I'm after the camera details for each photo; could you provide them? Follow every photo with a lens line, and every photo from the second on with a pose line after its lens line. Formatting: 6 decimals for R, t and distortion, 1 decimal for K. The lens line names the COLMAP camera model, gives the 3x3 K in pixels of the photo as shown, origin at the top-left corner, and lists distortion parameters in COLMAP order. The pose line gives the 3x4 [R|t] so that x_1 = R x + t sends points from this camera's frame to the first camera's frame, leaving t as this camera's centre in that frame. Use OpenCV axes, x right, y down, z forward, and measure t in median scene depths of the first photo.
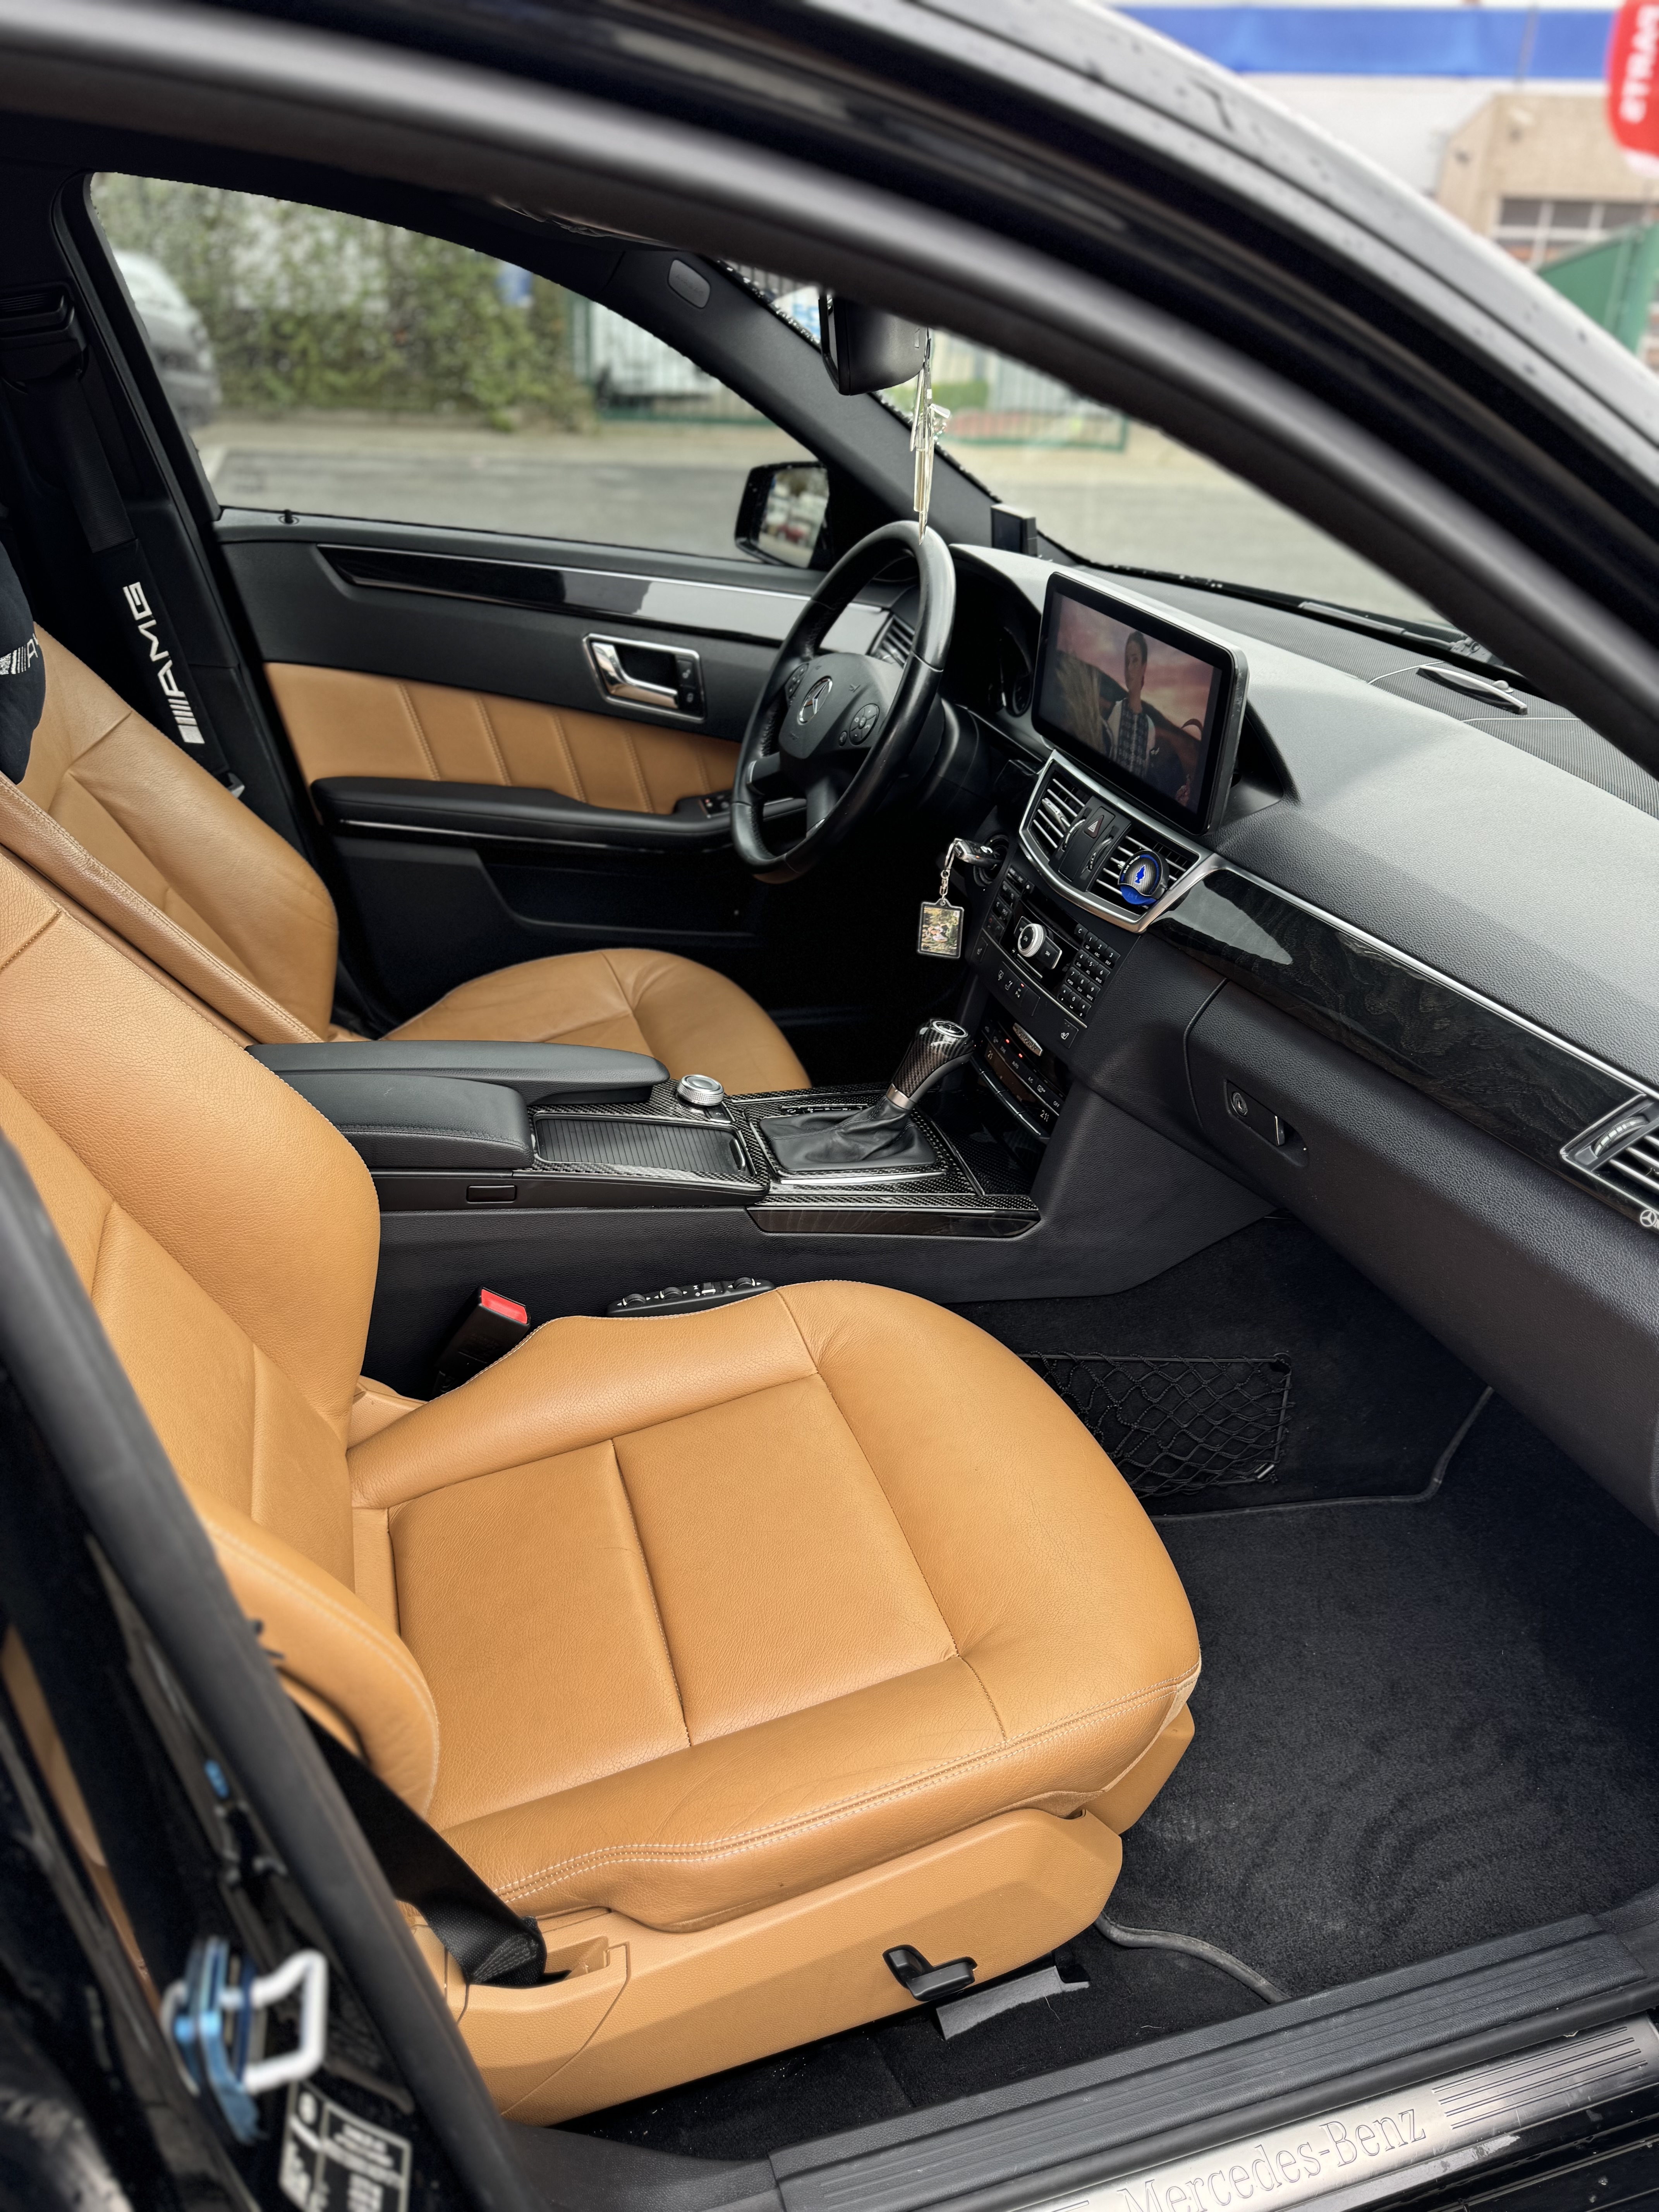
lens RADIAL K [[1546.2, 0, 829.5], [0, 1546.2, 1106.0], [0, 0, 1]] dist [0.092102, -0.125588]
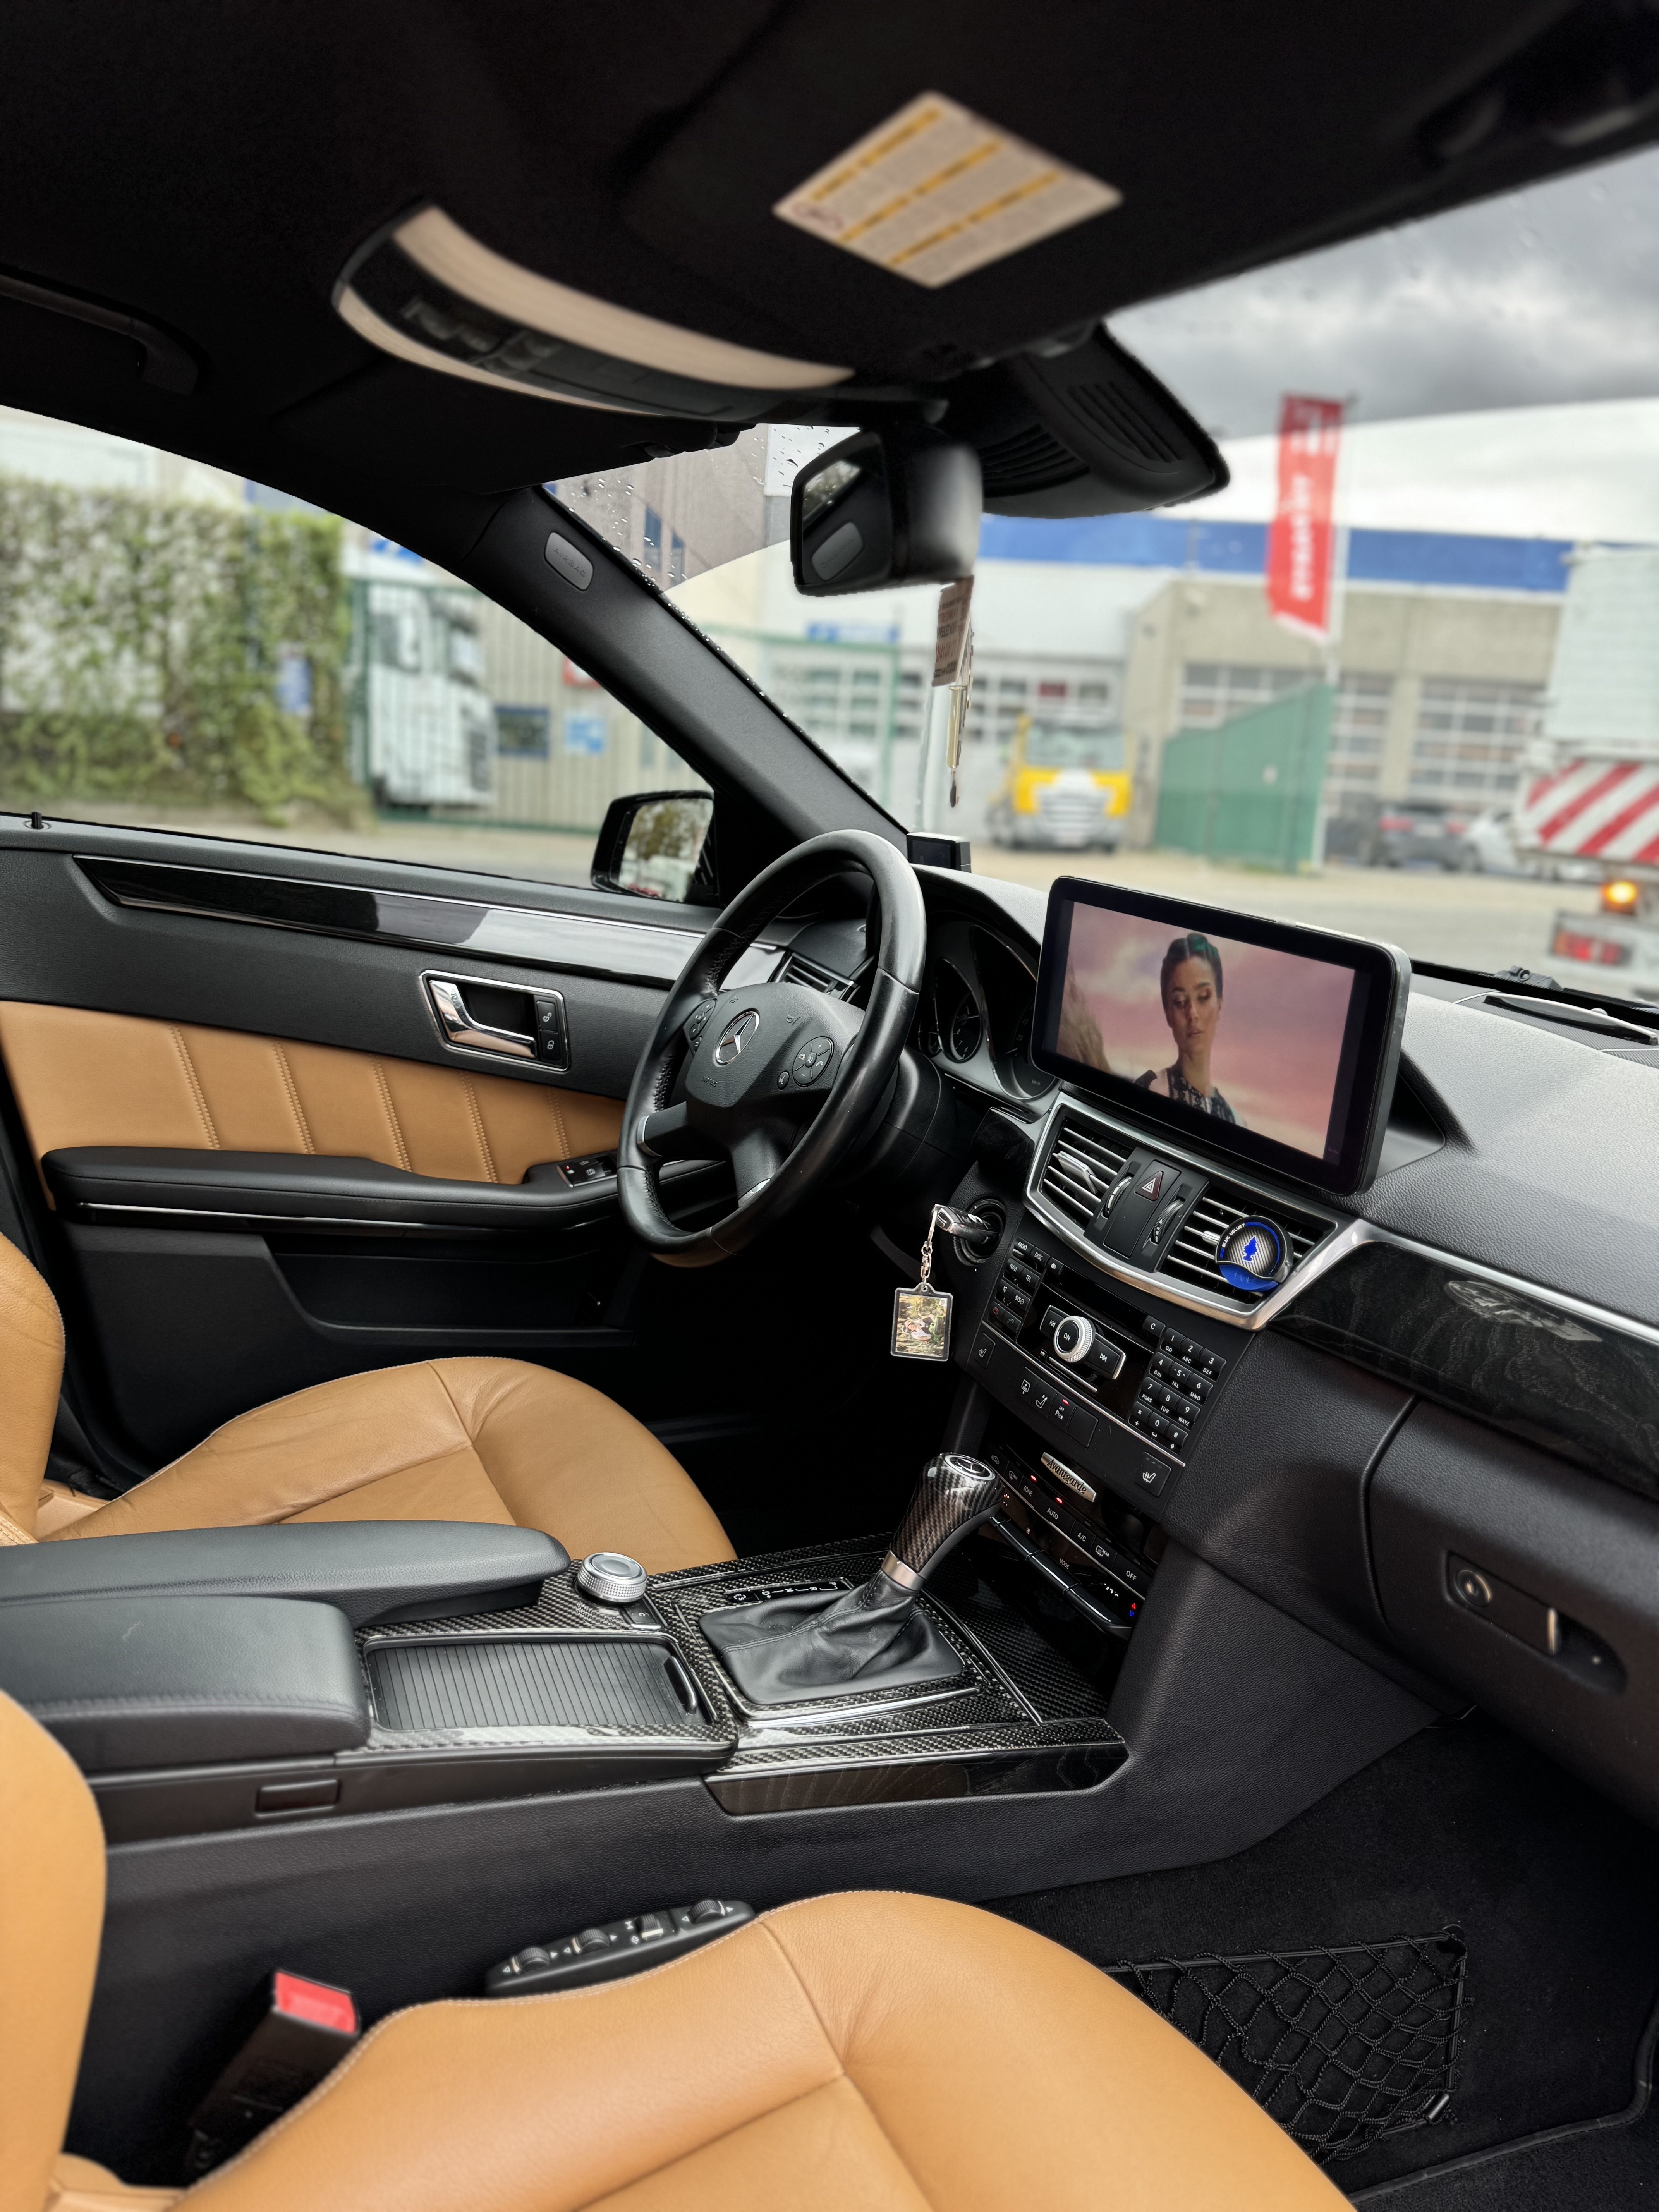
lens RADIAL K [[1546.2, 0, 829.5], [0, 1546.2, 1106.0], [0, 0, 1]] dist [0.092102, -0.125588]
pose [[0.988796, -0.008349, 0.149042, -0.088448], [0.043678, 0.970920, -0.235384, -0.044892], [-0.142743, 0.239257, 0.960407, 0.276276]]
